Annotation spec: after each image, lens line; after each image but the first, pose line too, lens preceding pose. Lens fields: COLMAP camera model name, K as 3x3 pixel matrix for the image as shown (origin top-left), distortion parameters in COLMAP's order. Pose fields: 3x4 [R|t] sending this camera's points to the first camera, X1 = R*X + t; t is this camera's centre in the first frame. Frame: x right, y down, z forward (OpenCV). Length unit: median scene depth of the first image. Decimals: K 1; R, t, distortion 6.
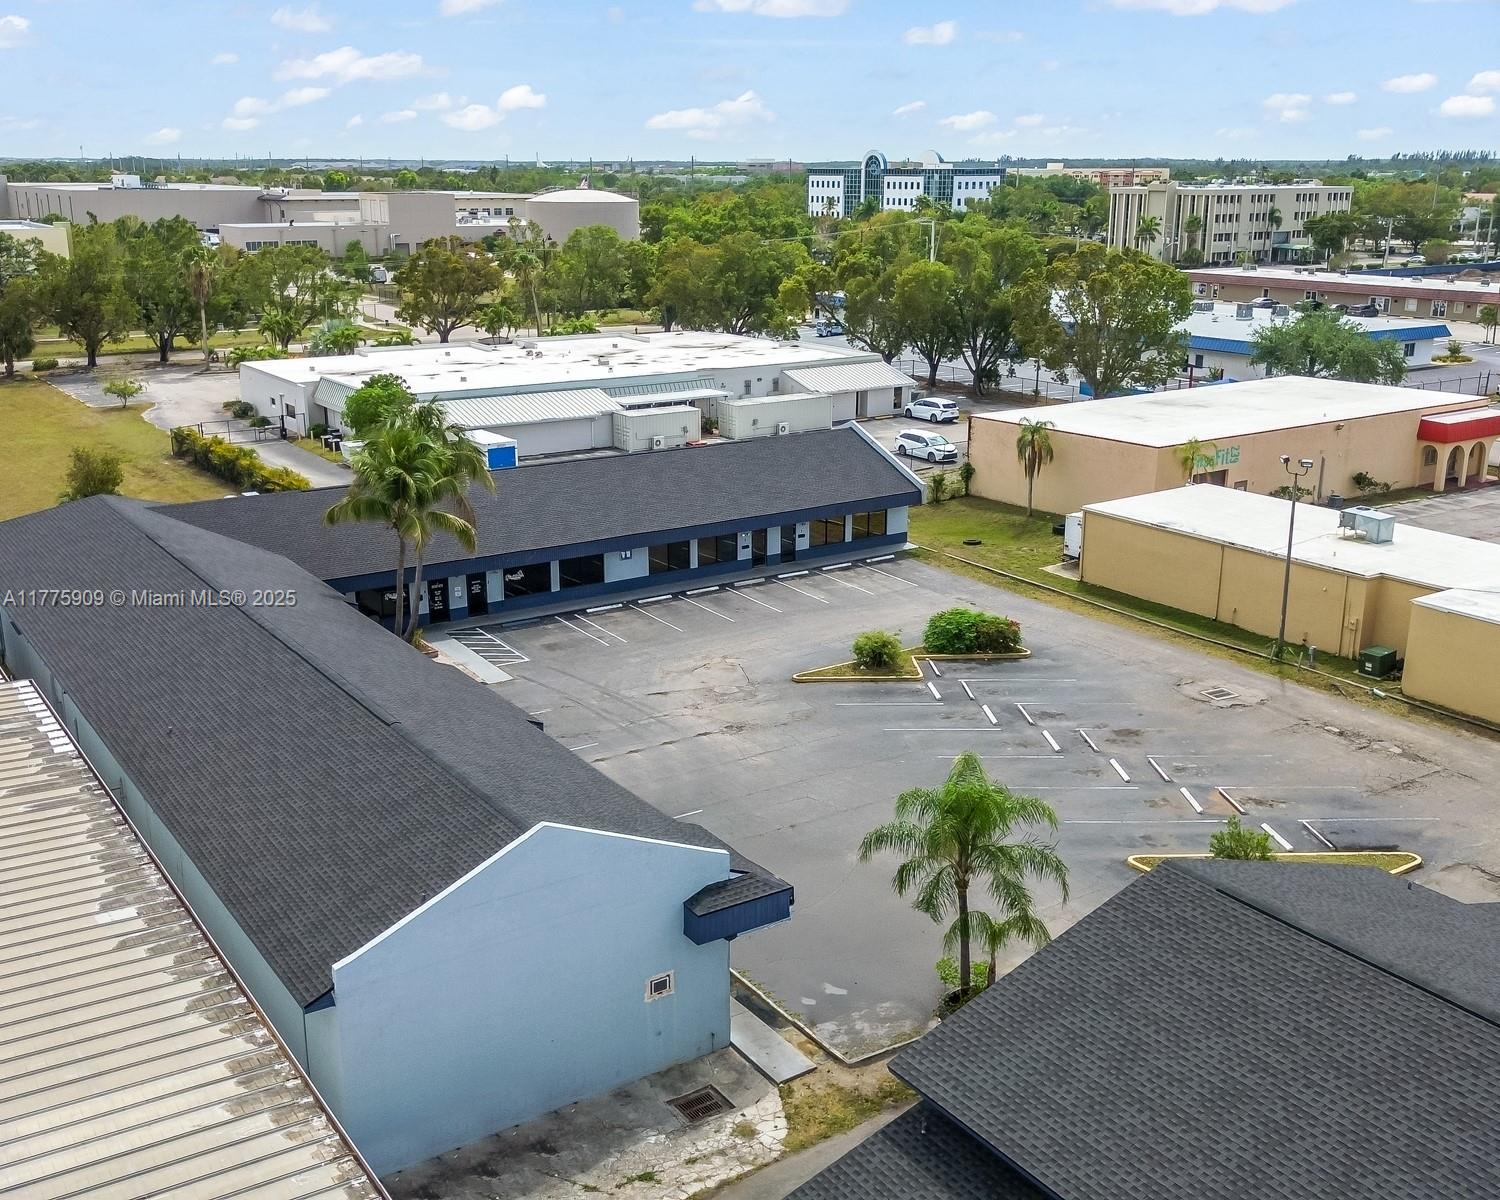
lens RADIAL K [[1499.6, 0, 750.0], [0, 1499.6, 600.0], [0, 0, 1]] dist [0.143275, -0.324178]
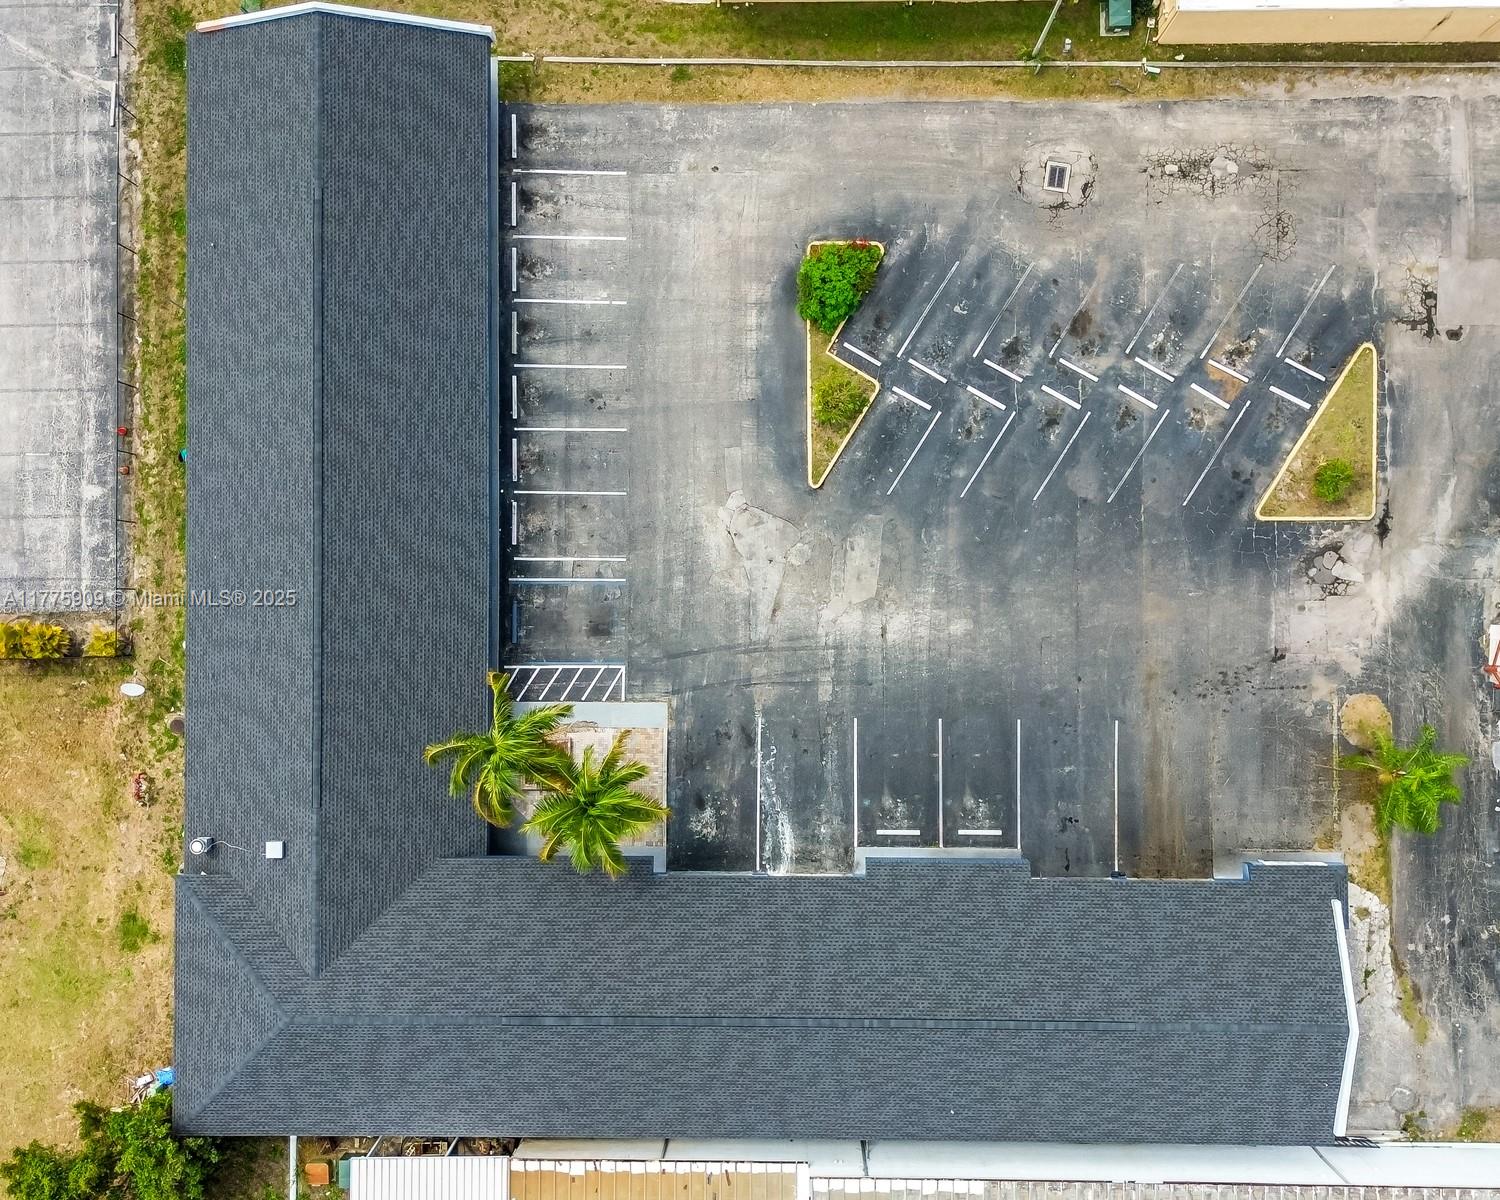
lens RADIAL K [[1499.6, 0, 750.0], [0, 1499.6, 600.0], [0, 0, 1]] dist [0.143275, -0.324178]
pose [[0.564259, -0.825554, -0.008503, -0.047035], [0.245869, 0.158200, 0.956306, -0.848791], [-0.788137, -0.541695, 0.292244, 0.598696]]
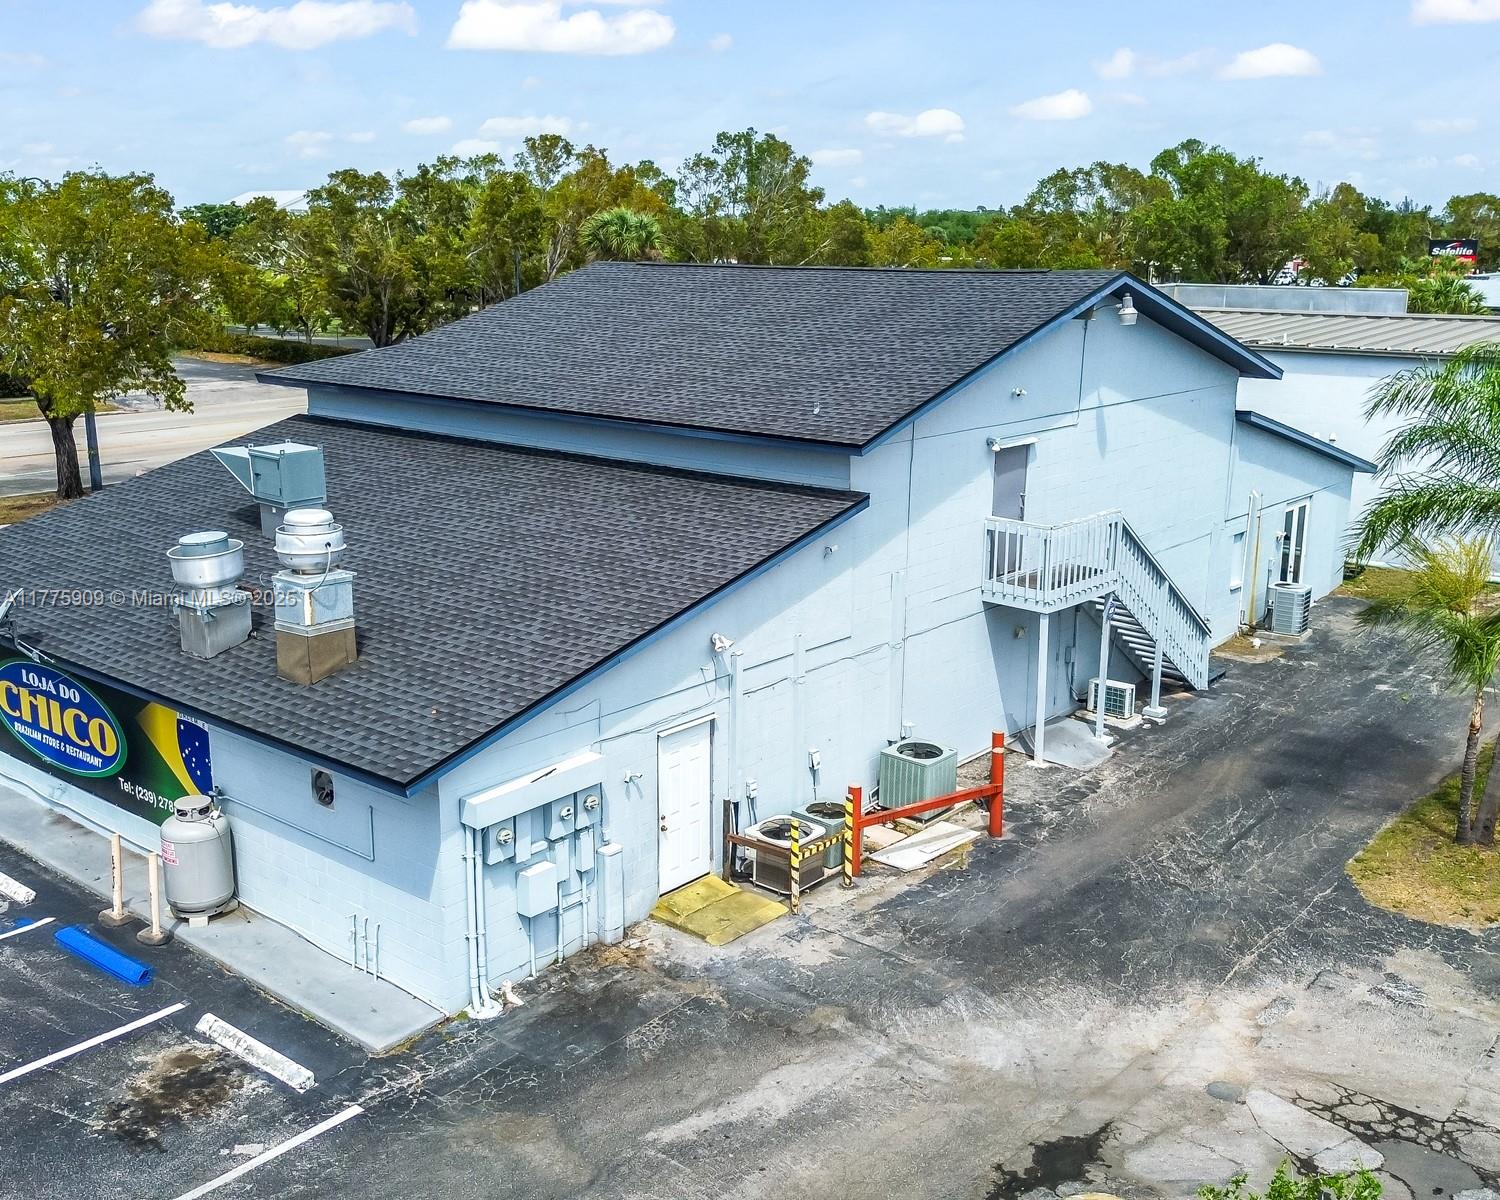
lens RADIAL K [[1499.6, 0, 750.0], [0, 1499.6, 600.0], [0, 0, 1]] dist [0.143275, -0.324178]
pose [[-0.962182, 0.061113, -0.265463, 0.286230], [-0.078843, 0.870323, 0.486129, -0.022474], [0.260747, 0.488675, -0.832591, 0.705630]]
